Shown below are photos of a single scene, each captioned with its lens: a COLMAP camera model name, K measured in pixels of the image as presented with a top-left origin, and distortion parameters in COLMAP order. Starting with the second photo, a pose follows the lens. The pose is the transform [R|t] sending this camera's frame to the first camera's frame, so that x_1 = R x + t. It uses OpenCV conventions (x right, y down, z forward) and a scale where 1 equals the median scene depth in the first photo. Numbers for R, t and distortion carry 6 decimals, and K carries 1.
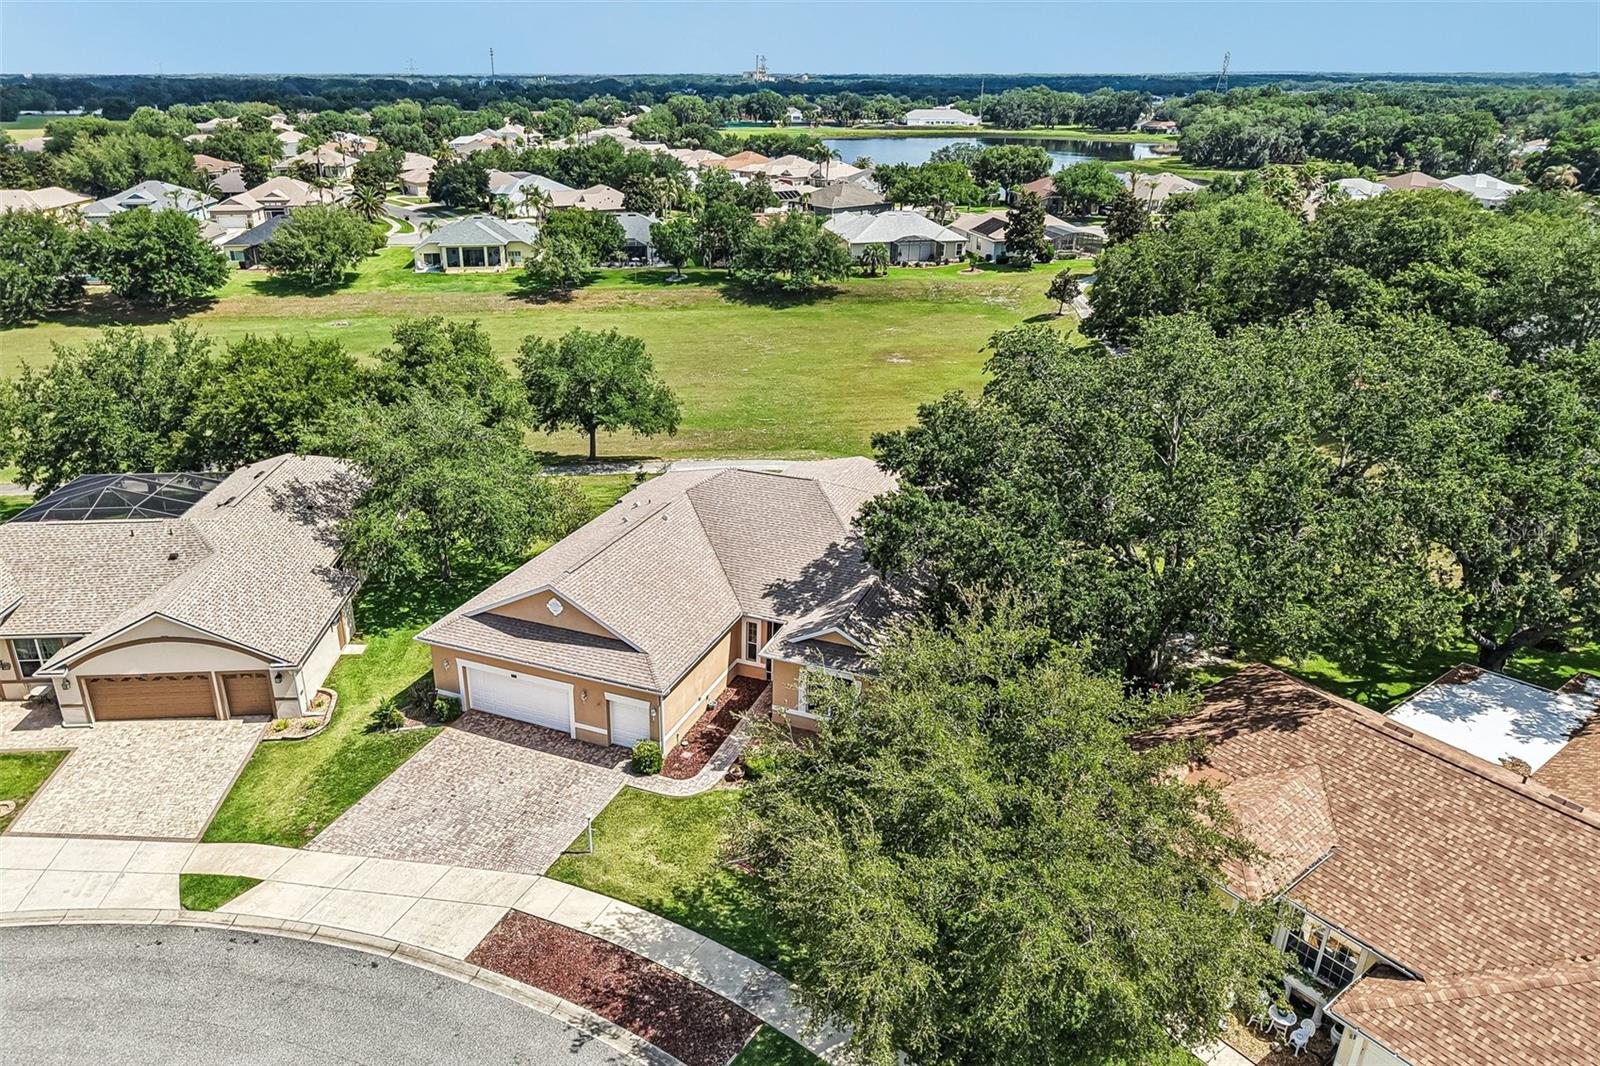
lens RADIAL K [[1071.1, 0, 788.9], [0, 1071.1, 548.8], [0, 0, 1]] dist [0.028021, -0.031032]
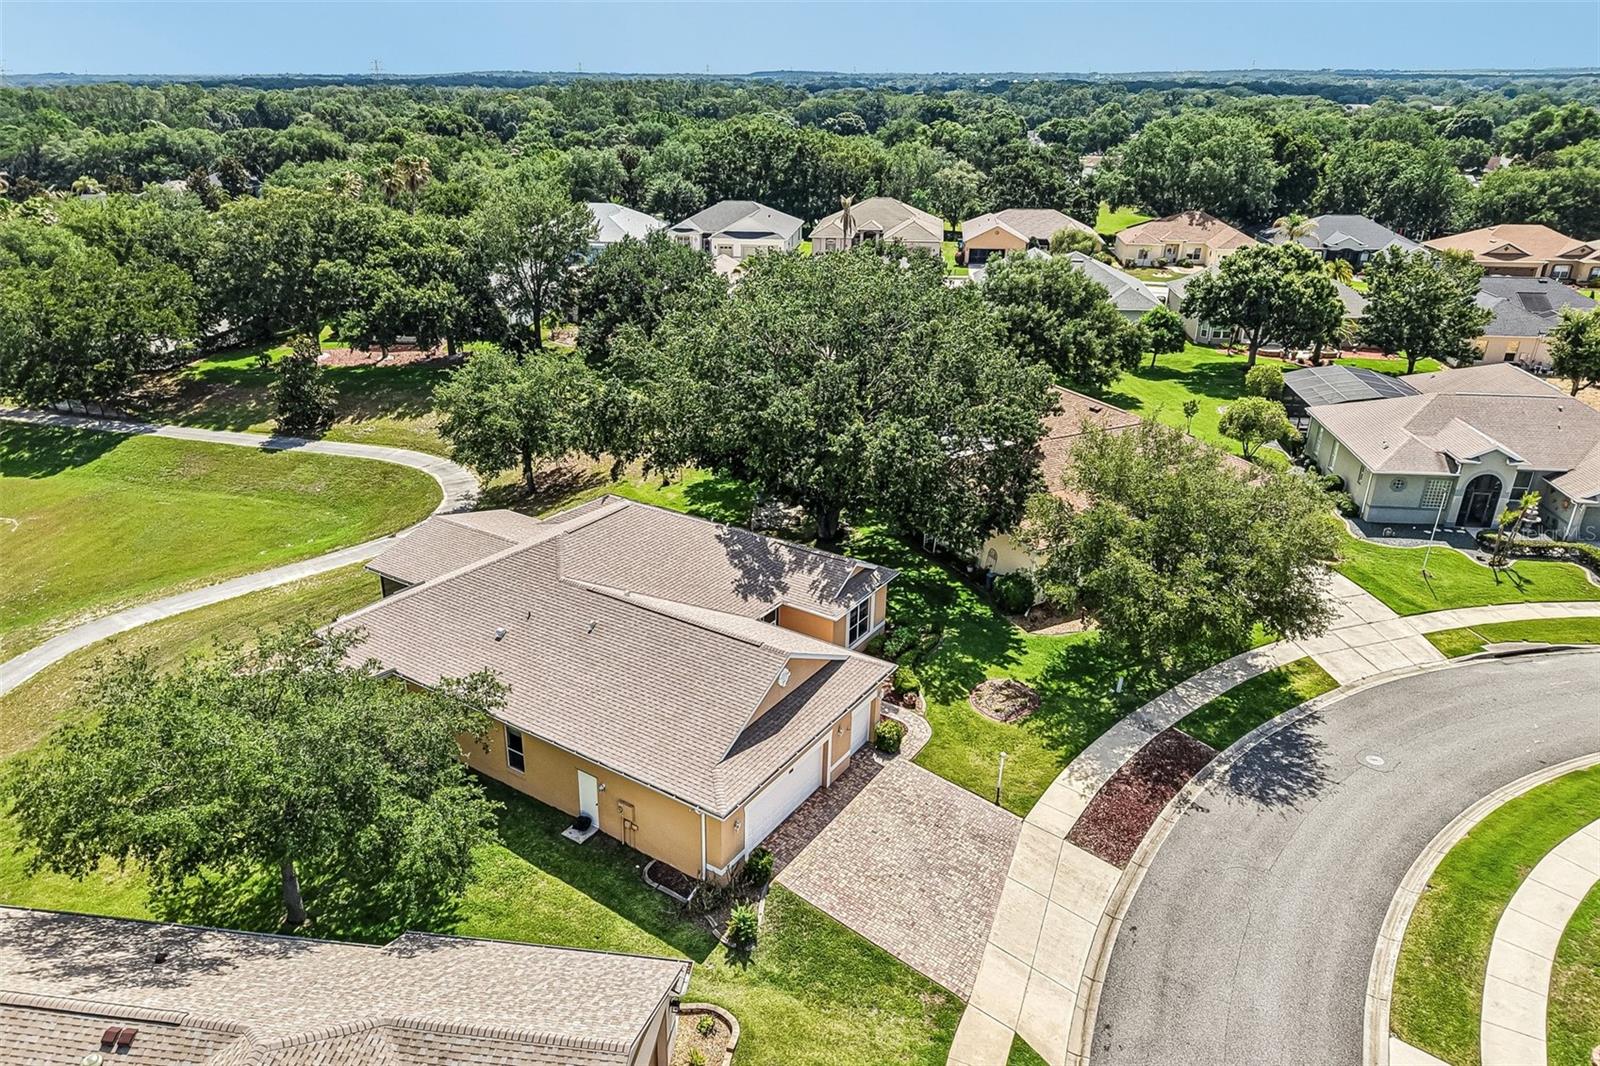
lens RADIAL K [[1071.1, 0, 791.6], [0, 1071.1, 534.5], [0, 0, 1]] dist [0.028021, -0.031032]
pose [[0.199185, -0.387769, 0.899978, -1.036939], [0.397952, 0.871254, 0.287317, -0.322727], [-0.895522, 0.300919, 0.327854, 0.691005]]
